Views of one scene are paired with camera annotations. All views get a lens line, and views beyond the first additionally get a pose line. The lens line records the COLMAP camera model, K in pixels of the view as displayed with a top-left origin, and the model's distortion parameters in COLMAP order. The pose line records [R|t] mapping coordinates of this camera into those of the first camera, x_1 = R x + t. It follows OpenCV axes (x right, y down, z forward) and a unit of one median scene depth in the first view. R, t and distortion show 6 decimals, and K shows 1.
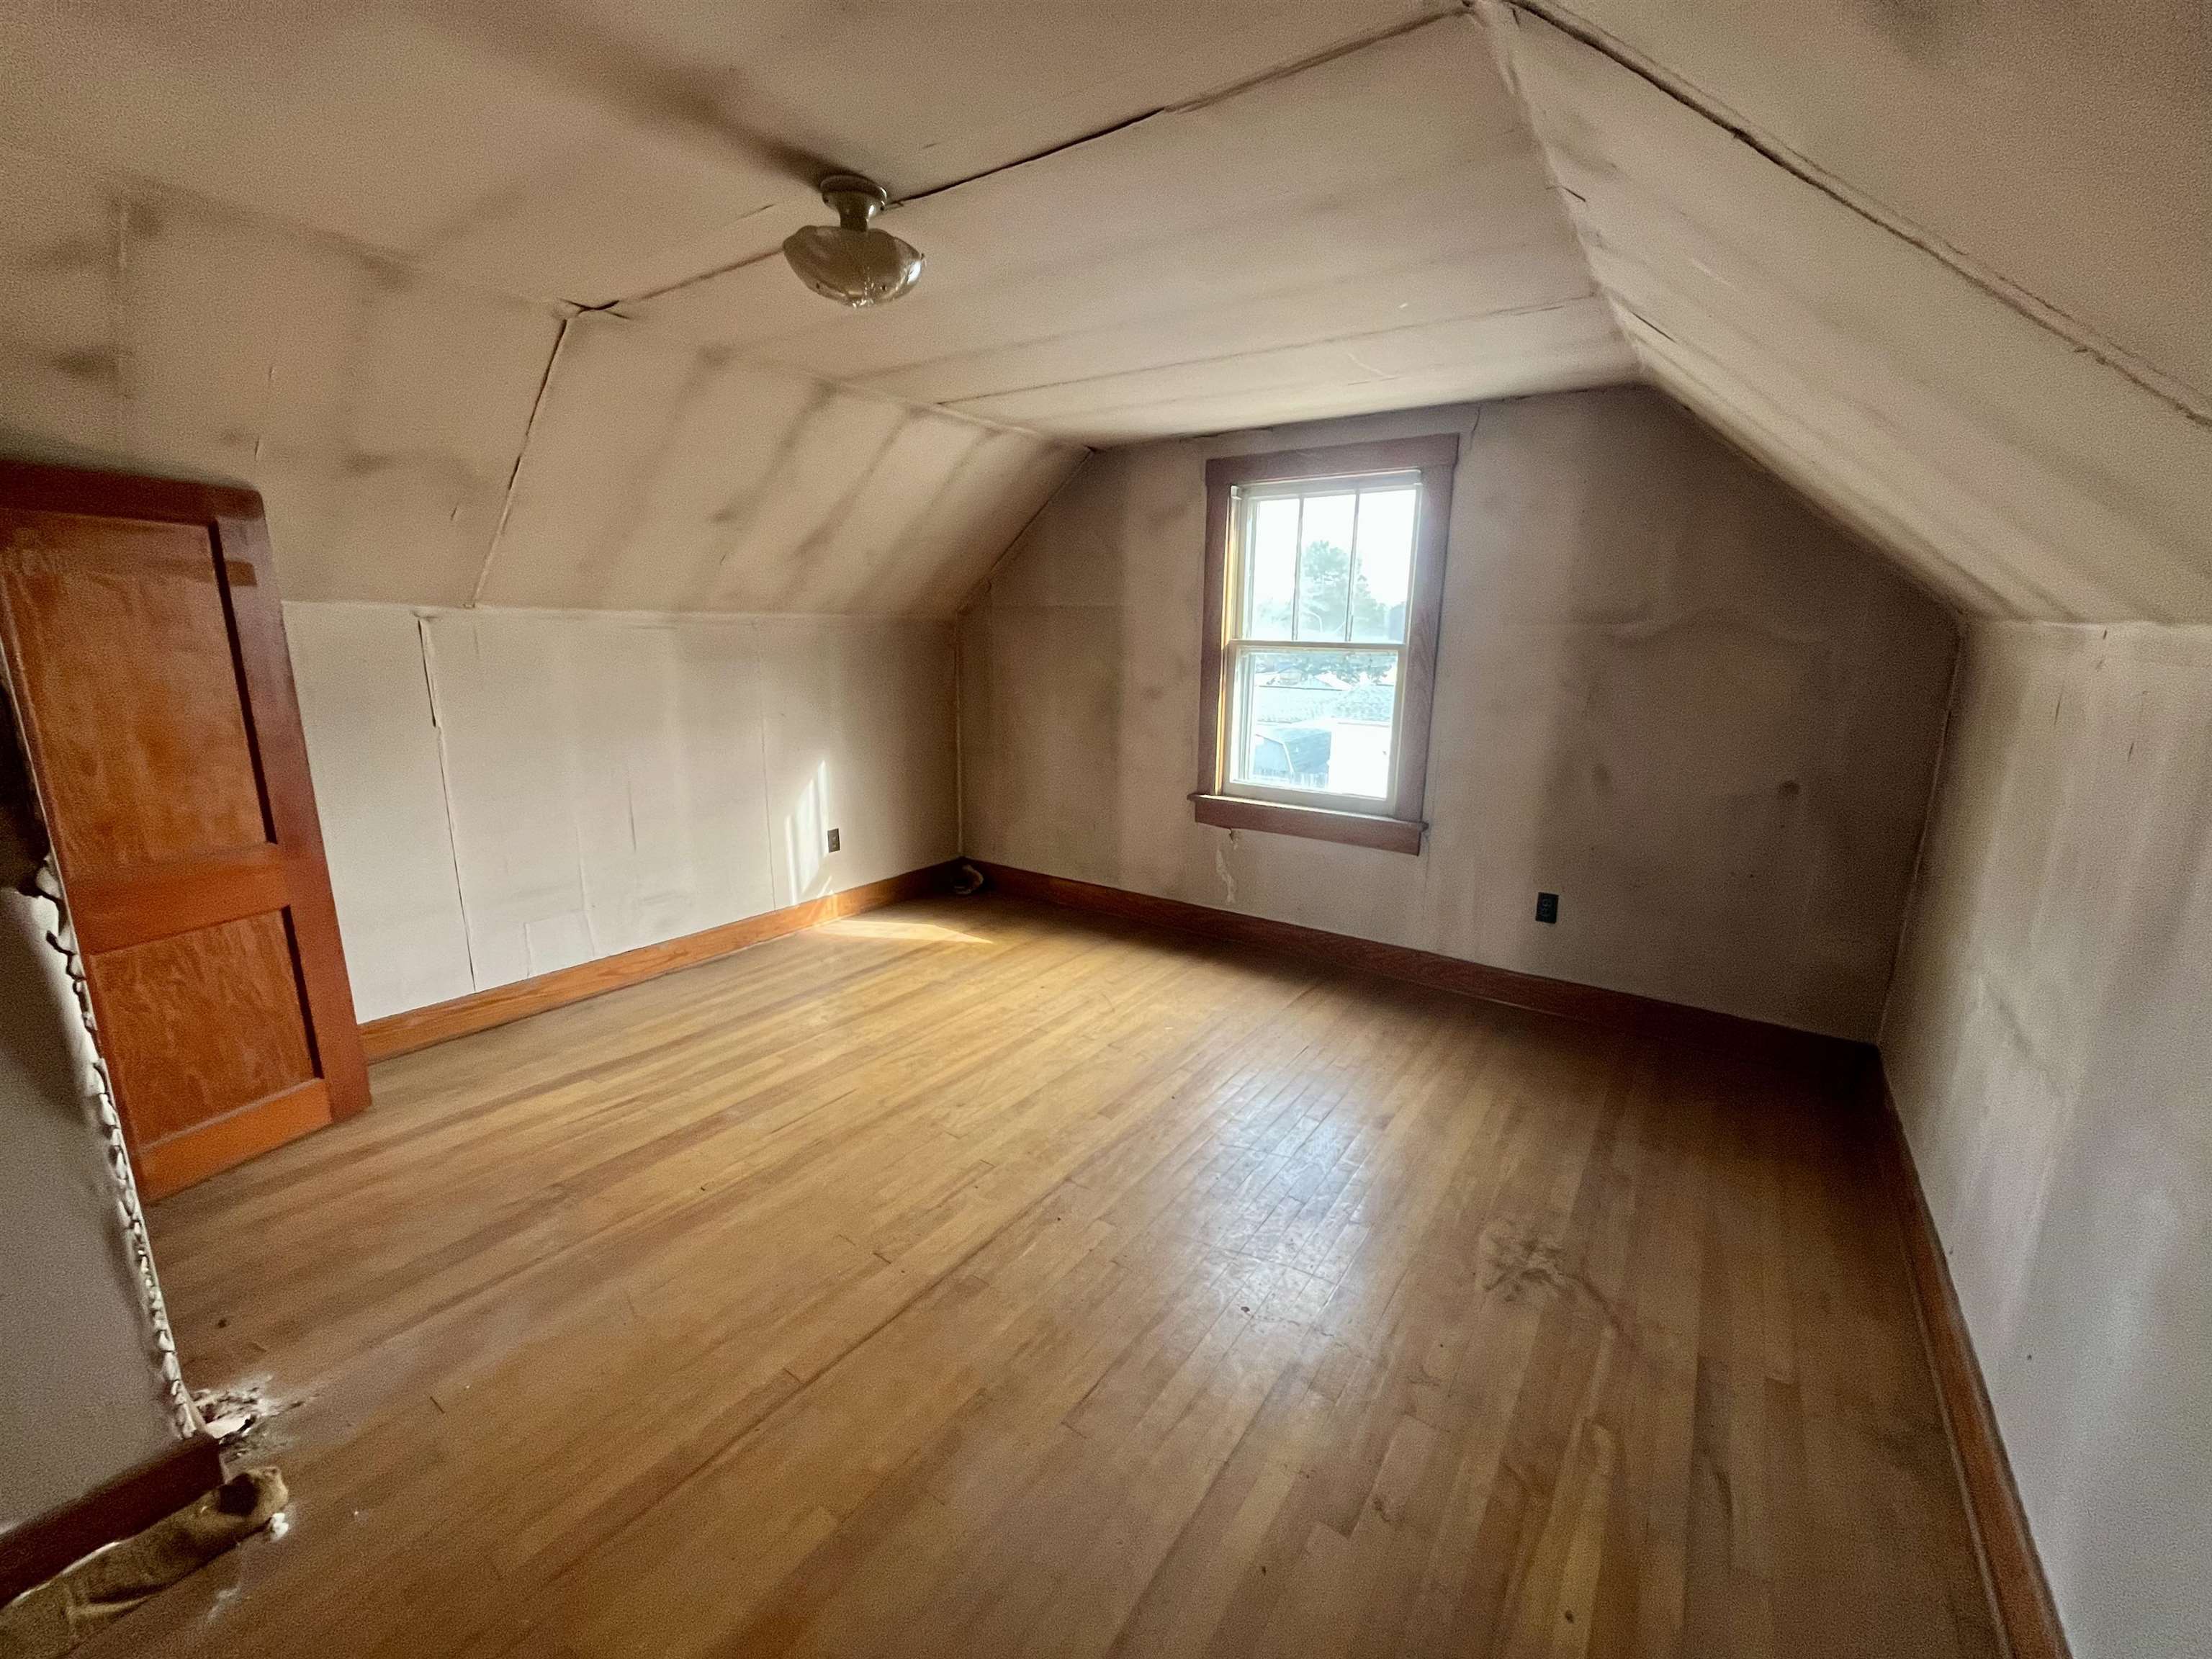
lens RADIAL K [[905.5, 0, 1099.4], [0, 905.5, 832.6], [0, 0, 1]] dist [-0.002118, -0.000446]
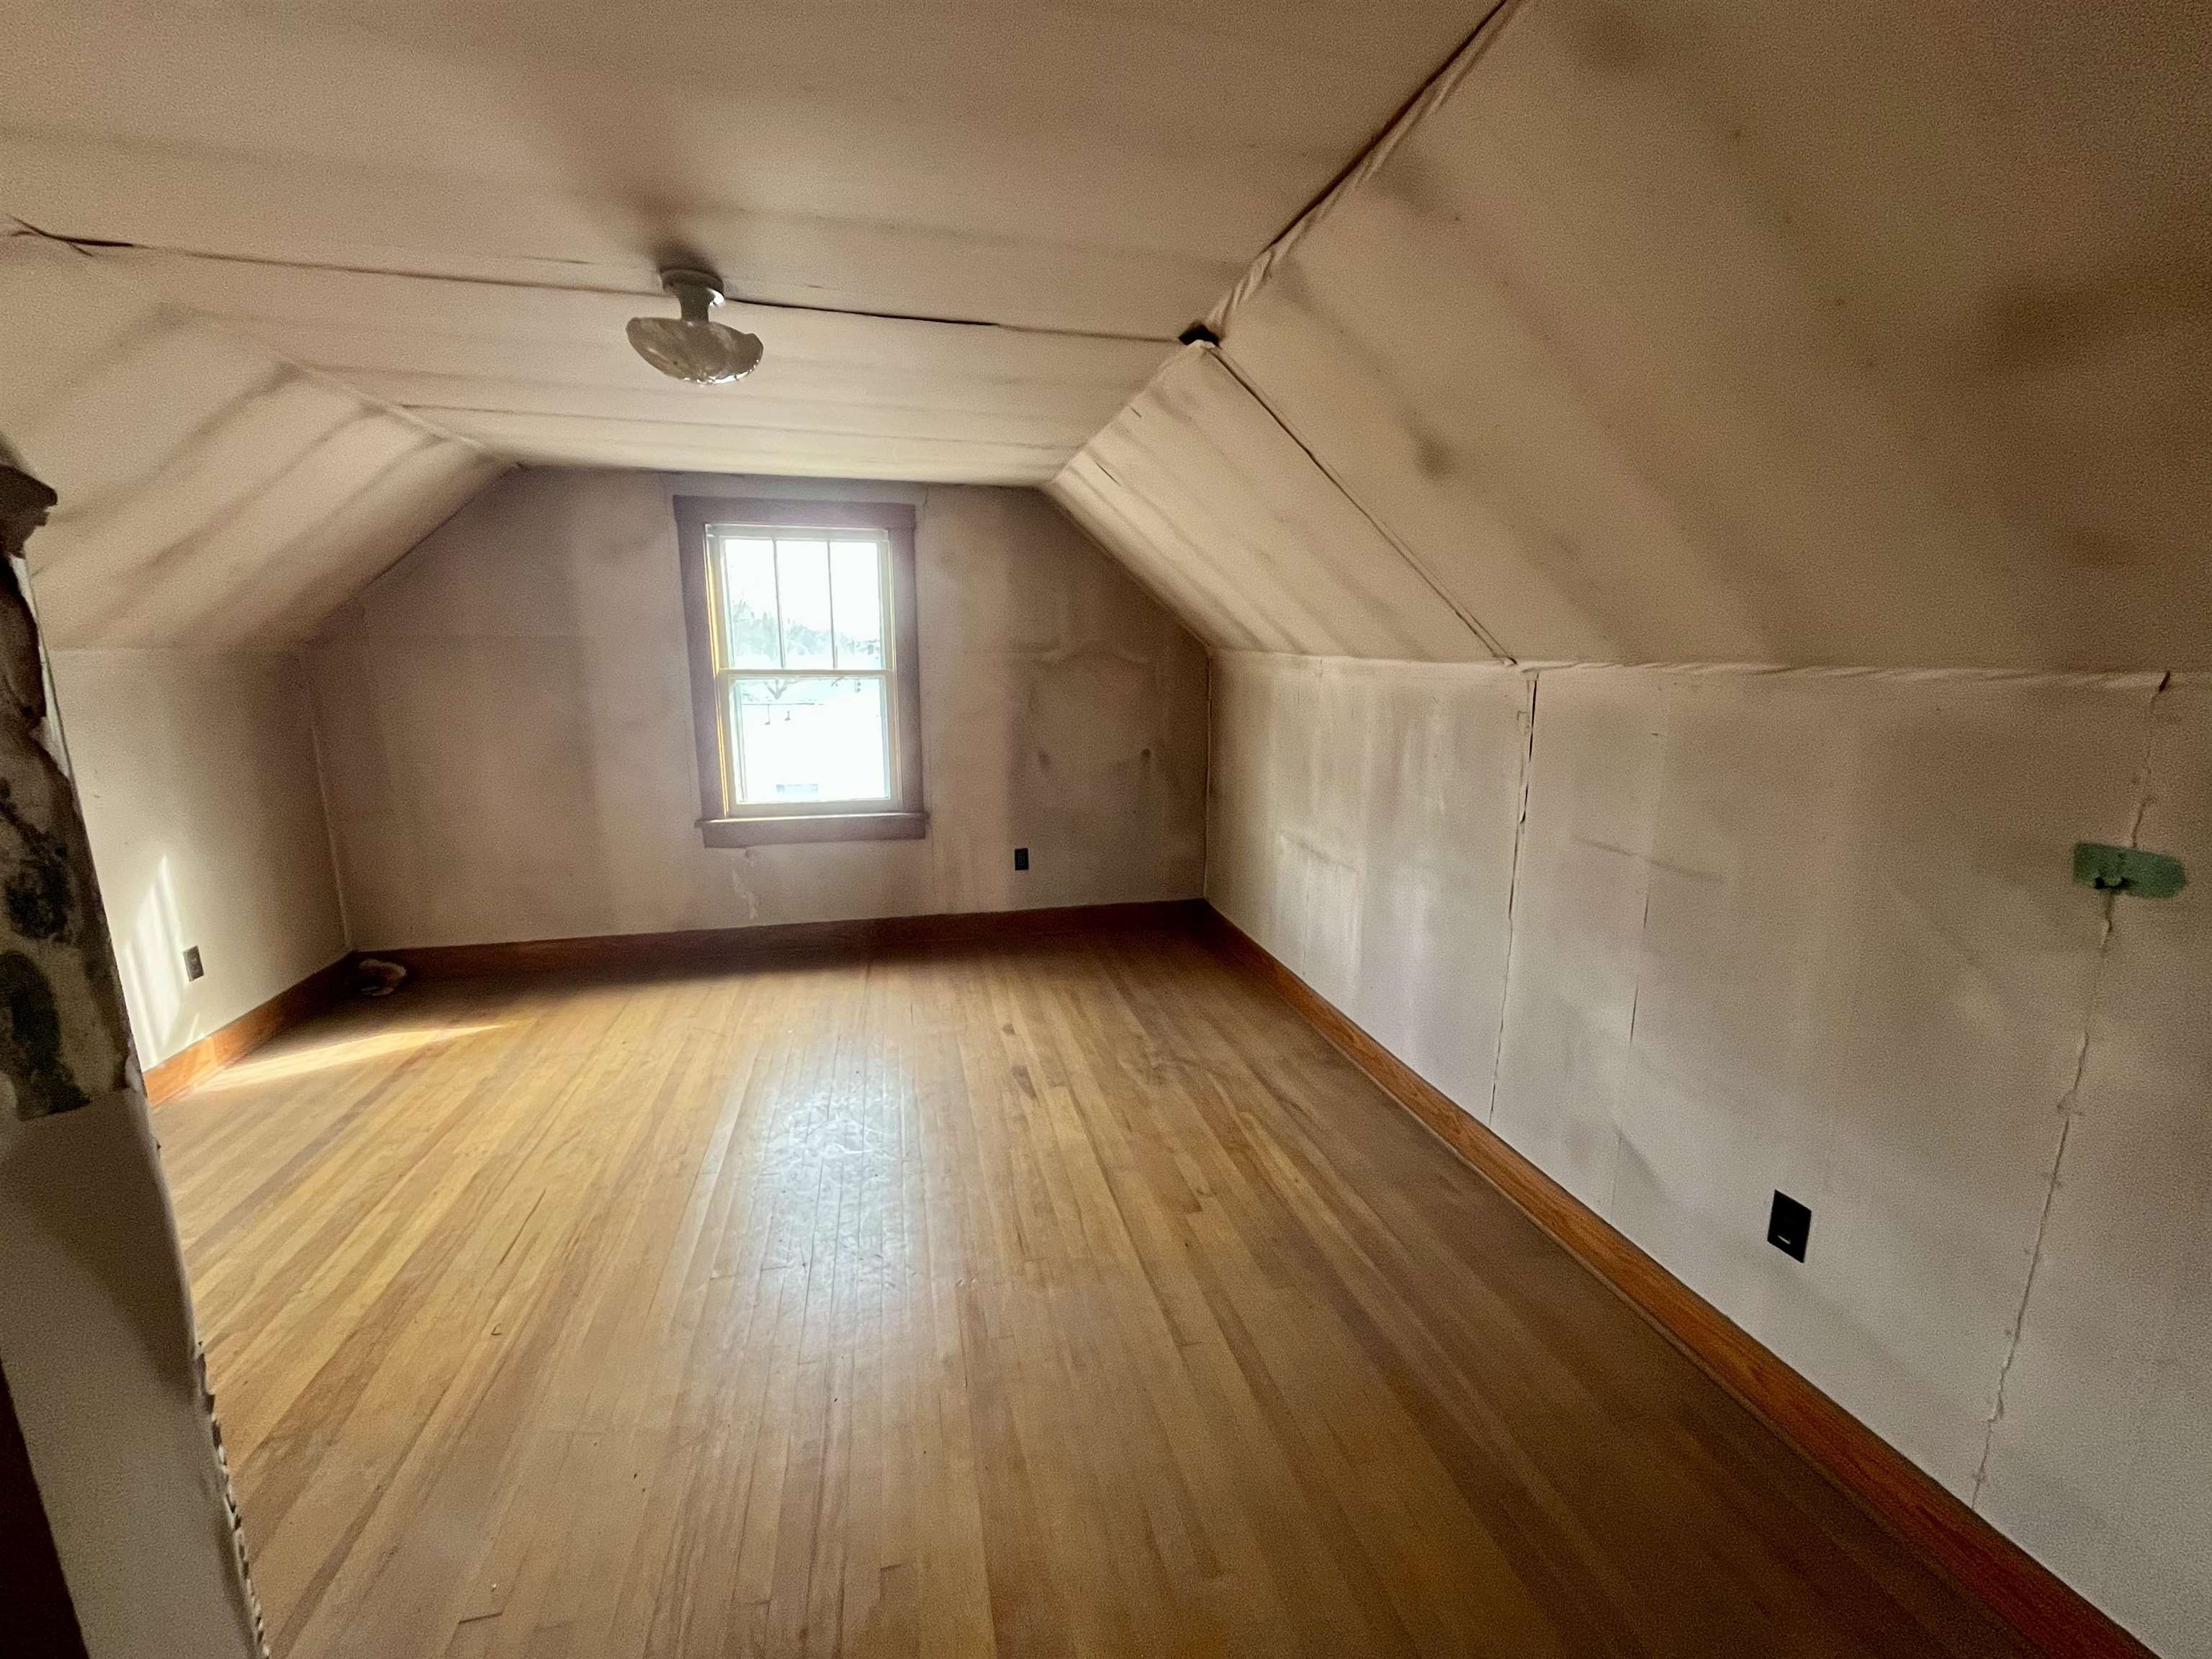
lens RADIAL K [[905.5, 0, 1108.5], [0, 905.5, 839.2], [0, 0, 1]] dist [-0.002118, -0.000446]
pose [[0.660892, -0.165851, 0.731925, -0.414437], [0.170277, 0.982978, 0.068988, -0.018121], [-0.730909, 0.079036, 0.677883, -0.027109]]
